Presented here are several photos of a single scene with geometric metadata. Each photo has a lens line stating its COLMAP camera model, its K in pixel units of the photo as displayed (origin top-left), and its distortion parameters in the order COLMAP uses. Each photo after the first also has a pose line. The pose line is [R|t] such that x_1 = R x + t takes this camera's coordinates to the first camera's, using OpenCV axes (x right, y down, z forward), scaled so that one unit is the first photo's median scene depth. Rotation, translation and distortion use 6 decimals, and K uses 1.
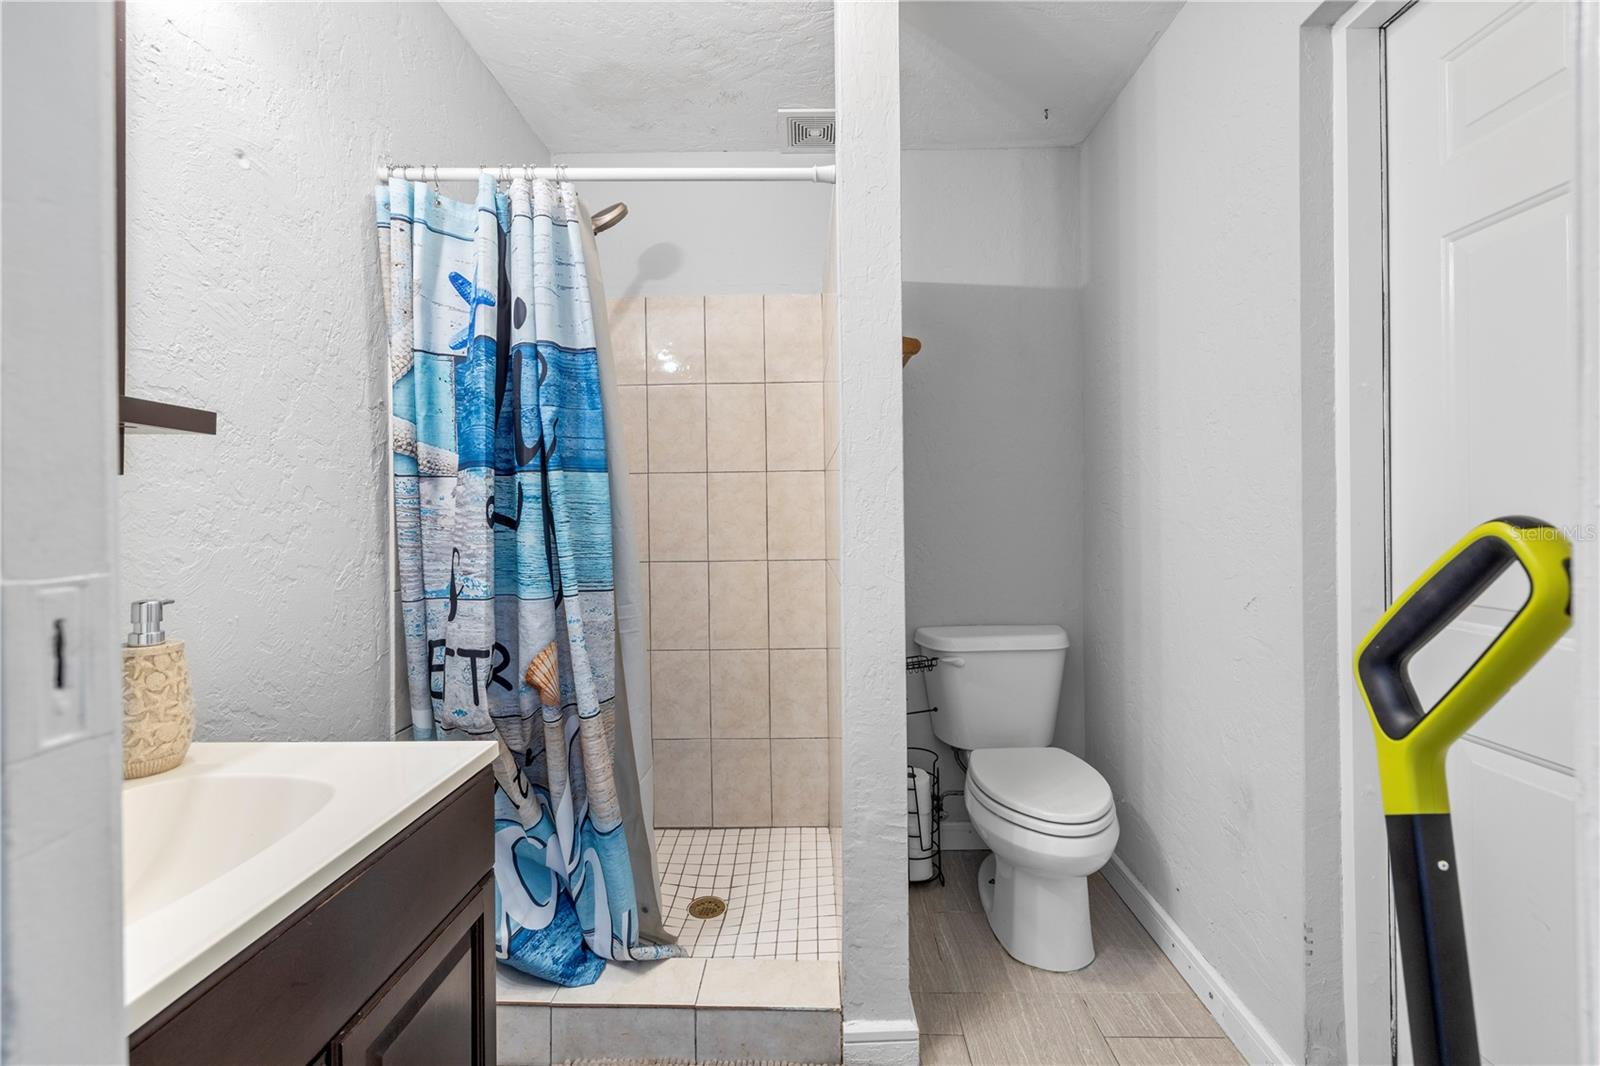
lens RADIAL K [[674.3, 0, 802.6], [0, 674.3, 522.6], [0, 0, 1]] dist [-0.000401, 0.000424]
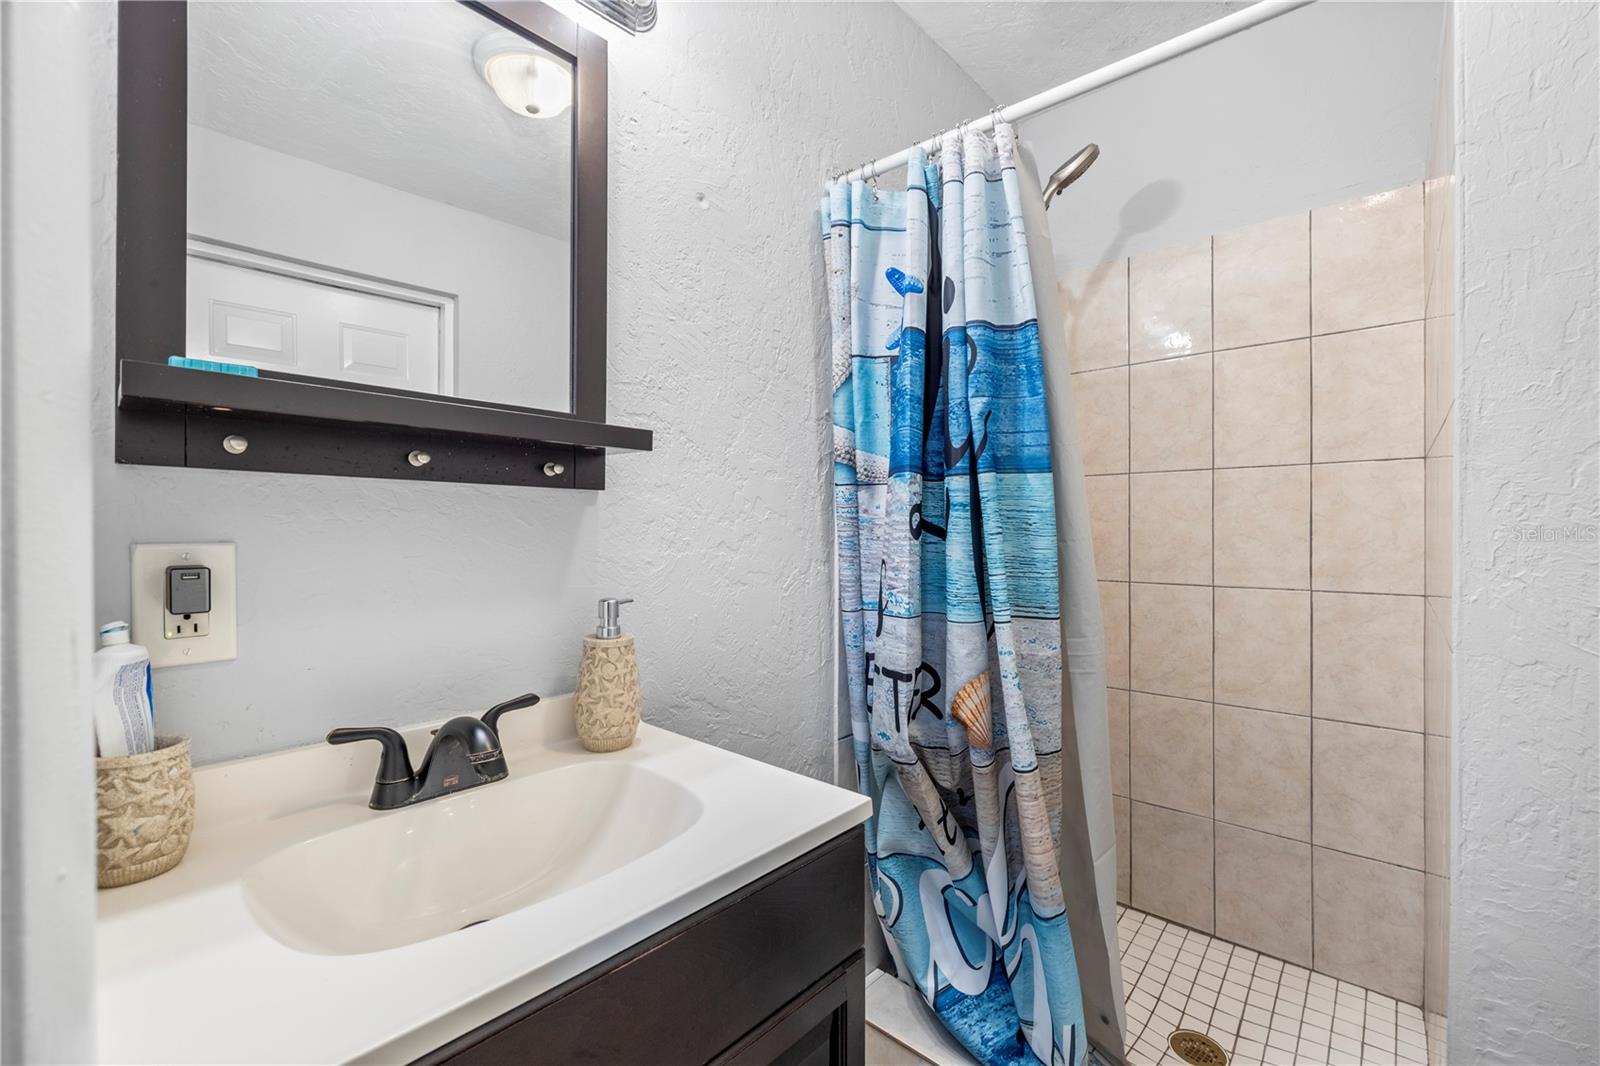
lens RADIAL K [[674.3, 0, 800.1], [0, 674.3, 532.1], [0, 0, 1]] dist [-0.000401, 0.000424]
pose [[0.751553, 0.014426, -0.659515, 0.017039], [-0.011829, 0.999895, 0.008392, -0.006828], [0.659566, 0.001494, 0.751645, 0.205177]]
